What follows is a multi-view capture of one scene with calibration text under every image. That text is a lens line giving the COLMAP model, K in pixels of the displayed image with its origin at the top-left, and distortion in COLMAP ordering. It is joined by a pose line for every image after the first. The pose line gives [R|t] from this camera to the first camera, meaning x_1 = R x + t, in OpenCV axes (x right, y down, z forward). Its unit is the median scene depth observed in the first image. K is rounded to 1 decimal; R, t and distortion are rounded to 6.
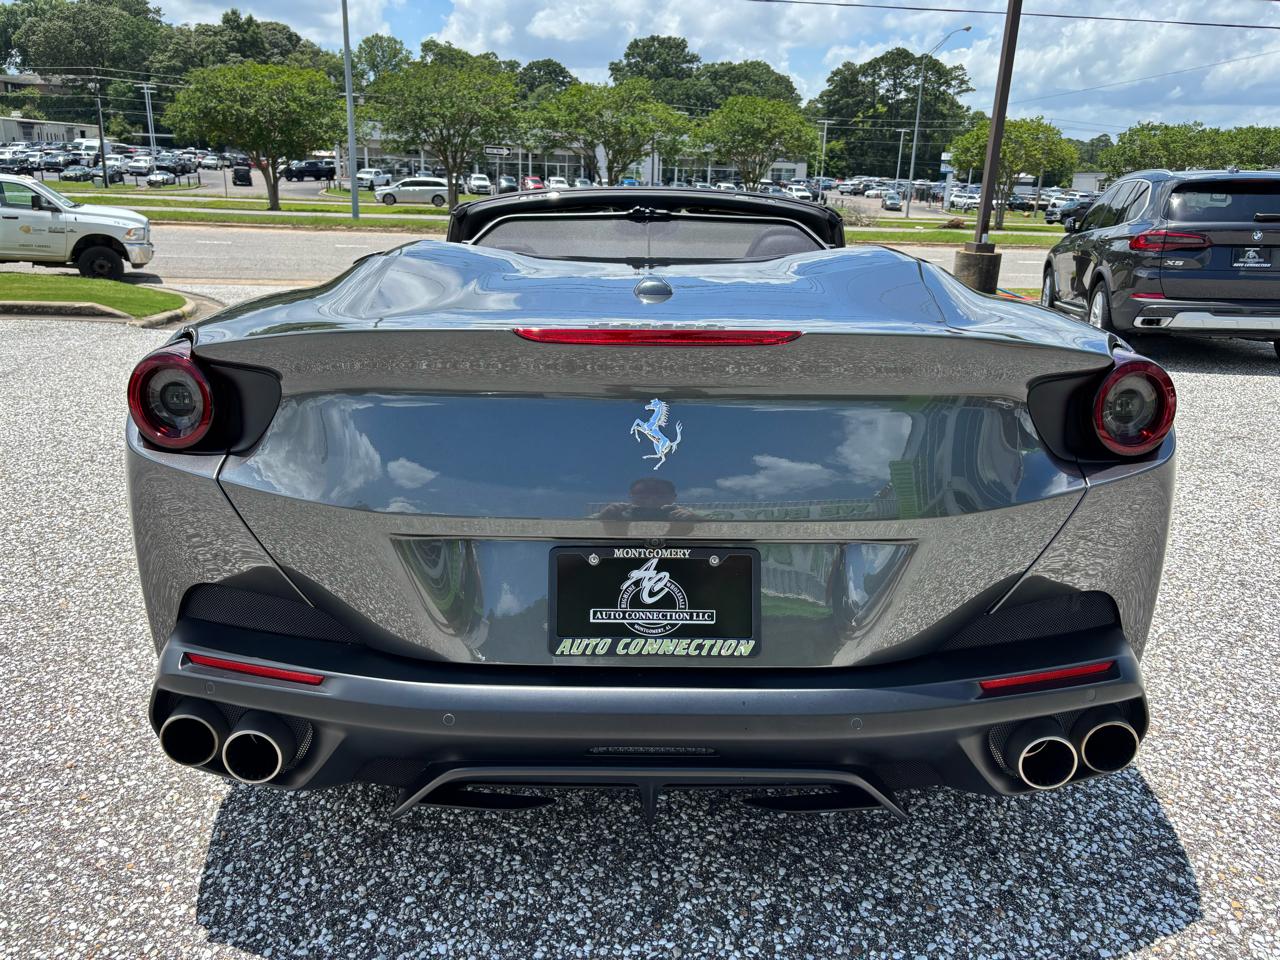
lens RADIAL K [[974.3, 0, 645.9], [0, 974.3, 476.5], [0, 0, 1]] dist [0.045078, -0.051648]
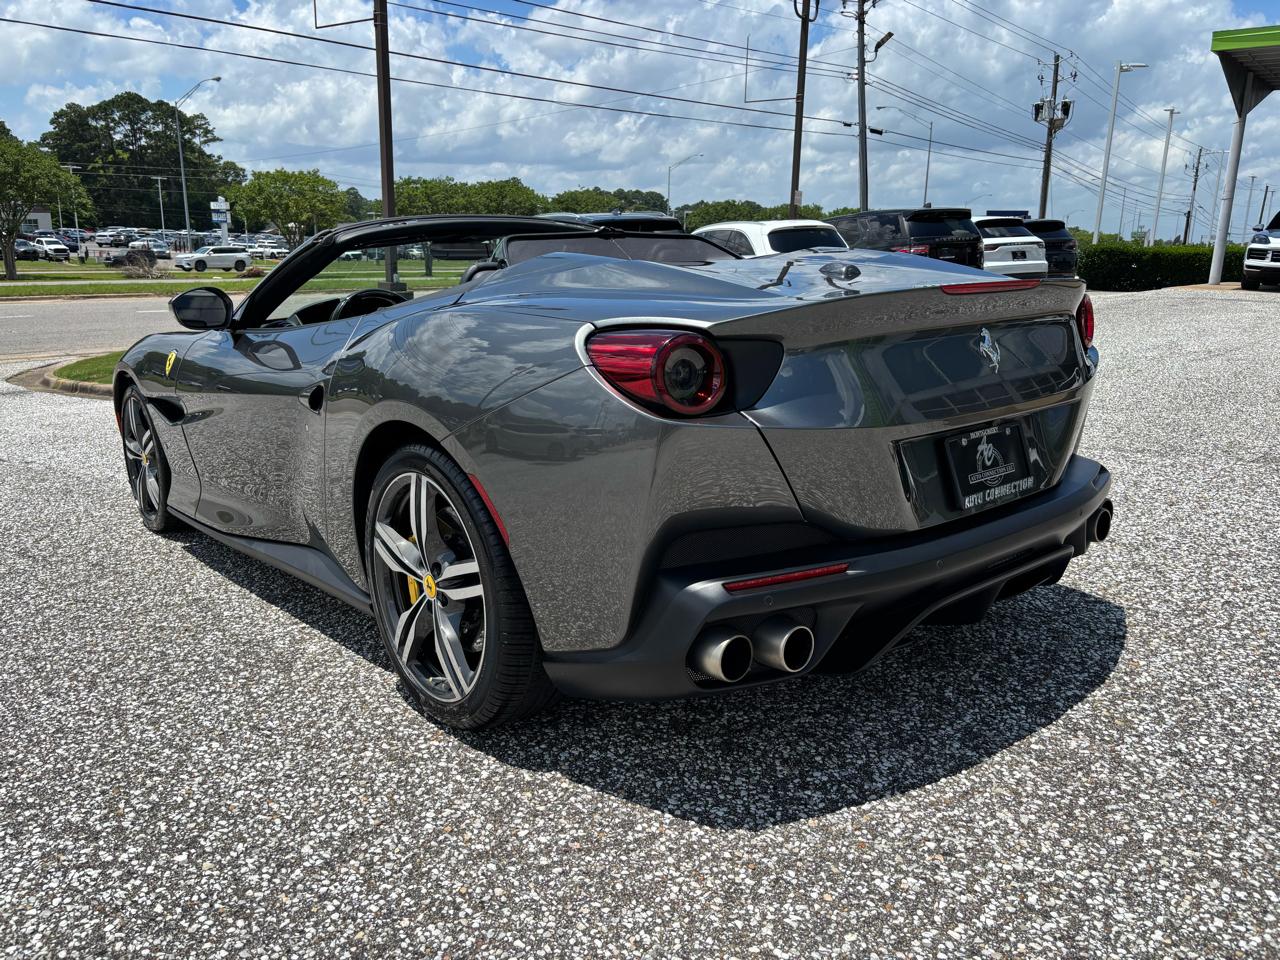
lens RADIAL K [[974.3, 0, 645.9], [0, 974.3, 476.5], [0, 0, 1]] dist [0.045078, -0.051648]
pose [[0.769037, -0.172839, 0.615393, -1.063983], [0.201325, 0.979244, 0.023440, 0.002880], [-0.606672, 0.105868, 0.787871, 0.098156]]
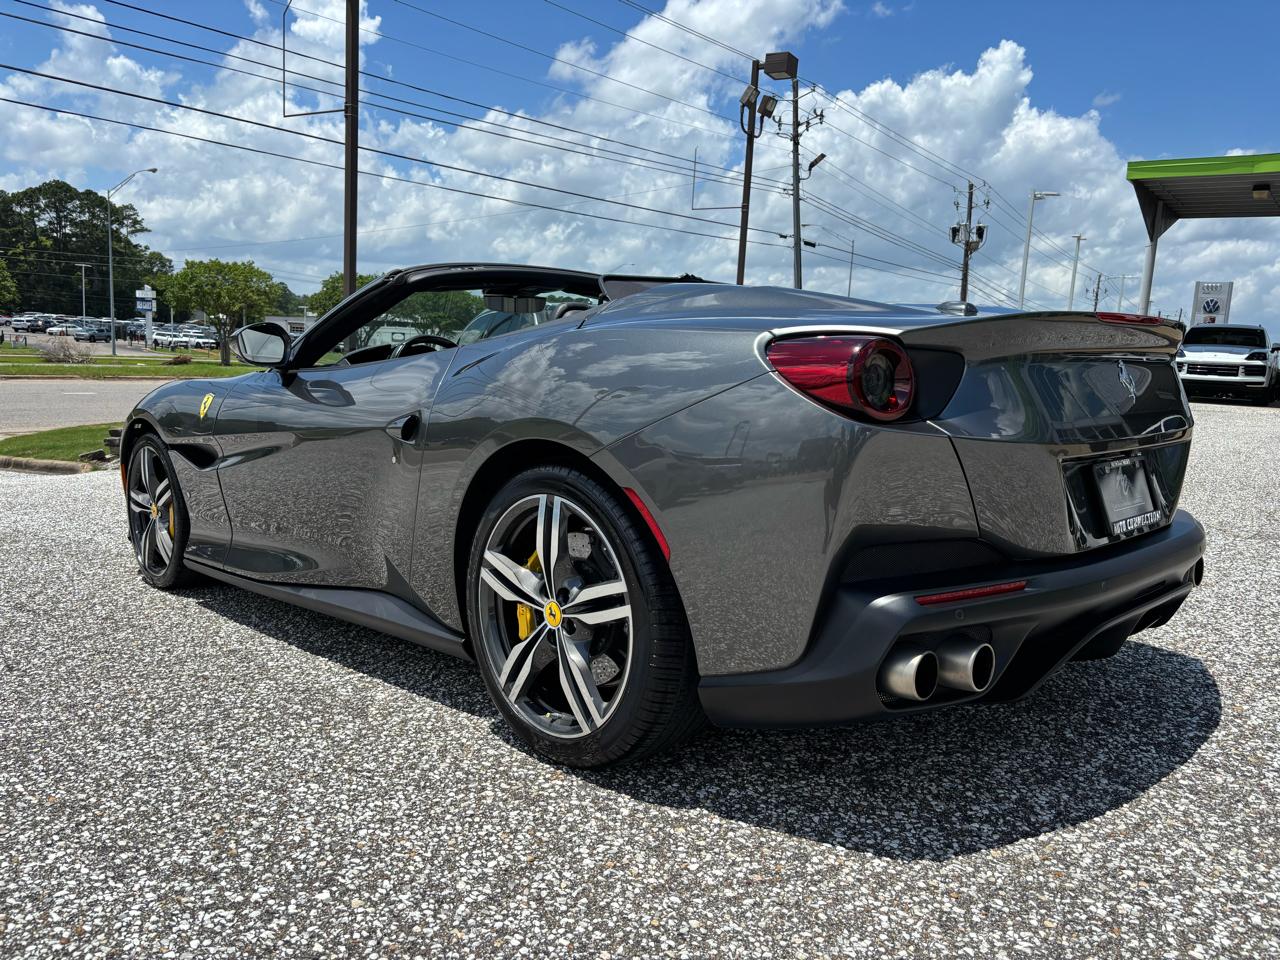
lens RADIAL K [[974.3, 0, 645.9], [0, 974.3, 476.5], [0, 0, 1]] dist [0.045078, -0.051648]
pose [[0.721785, -0.093107, 0.685827, -1.254516], [0.185689, 0.980632, -0.062295, 0.045266], [-0.666743, 0.172314, 0.725094, 0.301200]]
